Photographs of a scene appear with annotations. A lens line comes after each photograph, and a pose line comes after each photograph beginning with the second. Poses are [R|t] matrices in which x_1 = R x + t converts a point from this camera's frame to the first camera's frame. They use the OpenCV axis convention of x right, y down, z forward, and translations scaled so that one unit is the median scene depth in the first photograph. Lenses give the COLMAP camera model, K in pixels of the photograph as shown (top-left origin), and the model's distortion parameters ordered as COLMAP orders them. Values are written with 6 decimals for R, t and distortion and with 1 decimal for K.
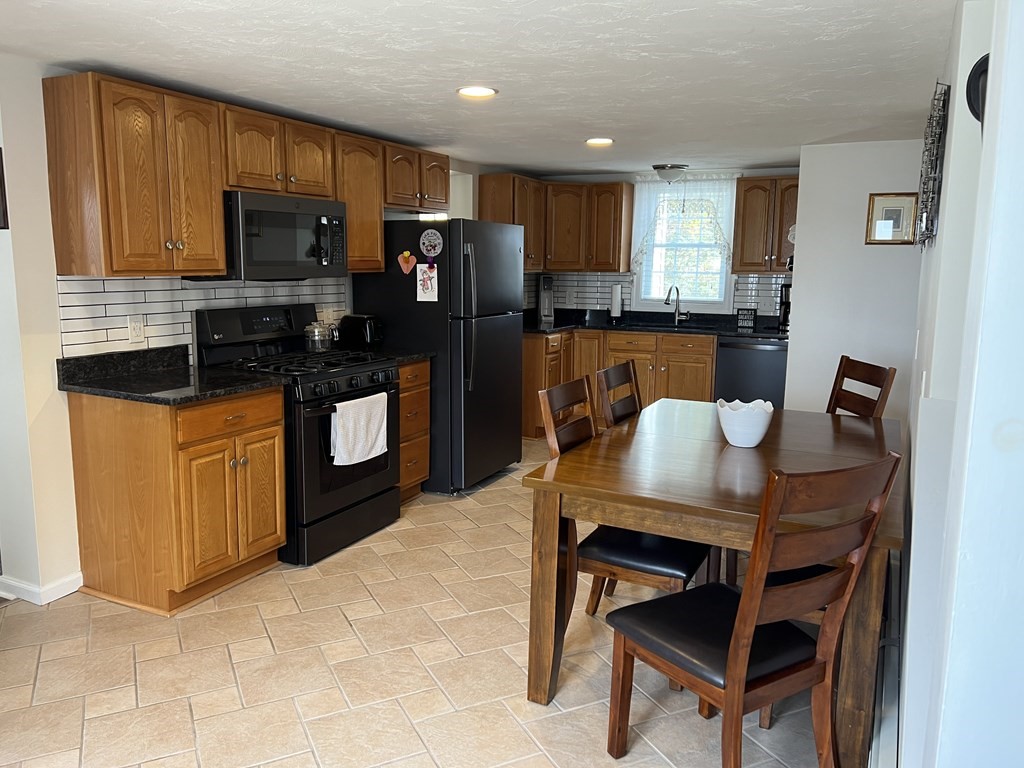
lens RADIAL K [[760.4, 0, 513.1], [0, 760.4, 382.1], [0, 0, 1]] dist [0.052308, -0.065357]
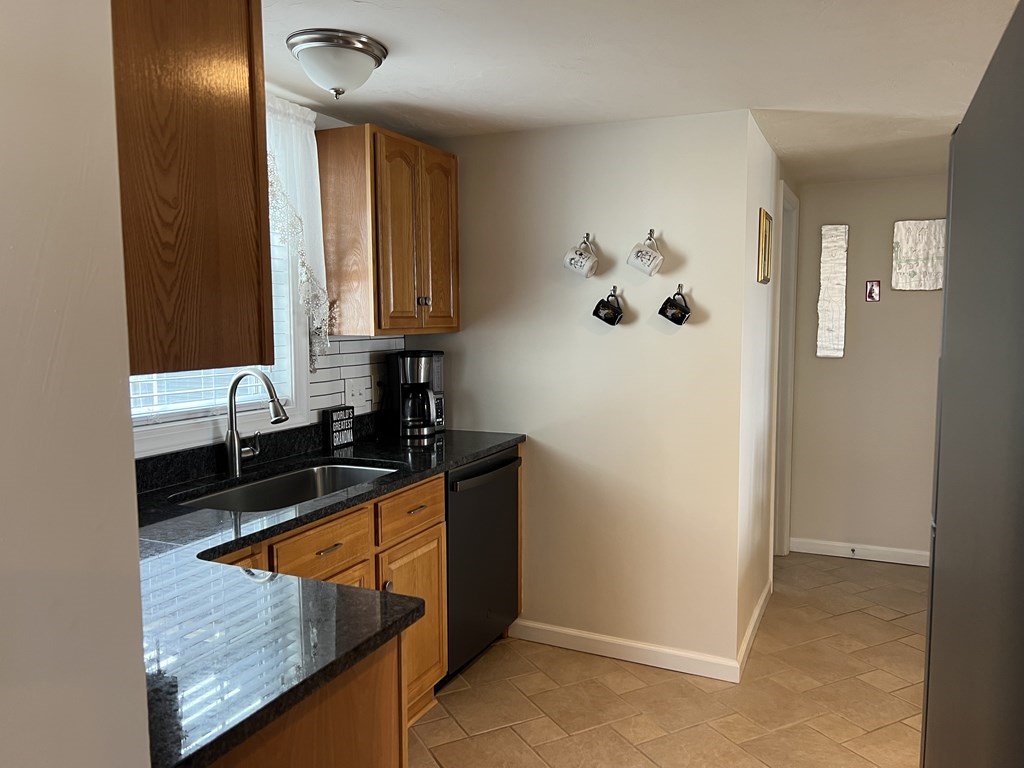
lens RADIAL K [[760.4, 0, 511.4], [0, 760.4, 389.9], [0, 0, 1]] dist [0.052308, -0.065357]
pose [[-0.027749, -0.095013, 0.995089, -0.270616], [0.169106, 0.980678, 0.098352, -0.224660], [-0.985207, 0.171005, -0.011146, 1.502740]]
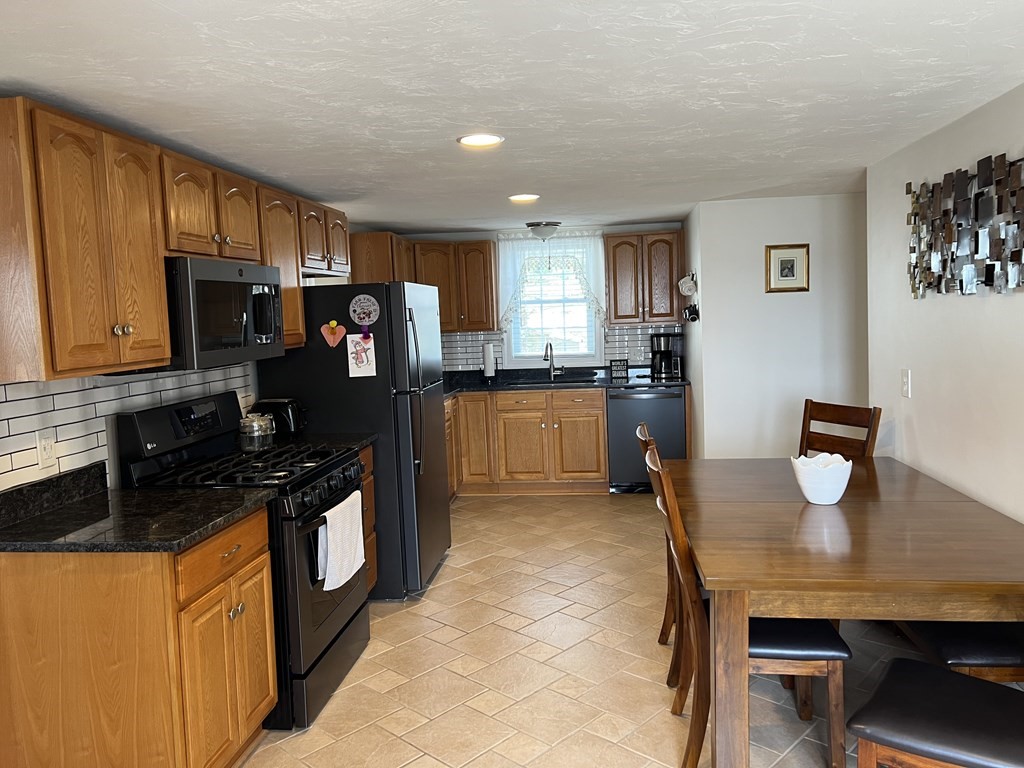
lens RADIAL K [[760.4, 0, 509.8], [0, 760.4, 379.3], [0, 0, 1]] dist [0.052308, -0.065357]
pose [[0.939291, -0.077526, 0.334248, -0.288998], [0.102943, 0.992937, -0.058983, -0.041888], [-0.327314, 0.089810, 0.940638, 0.156387]]
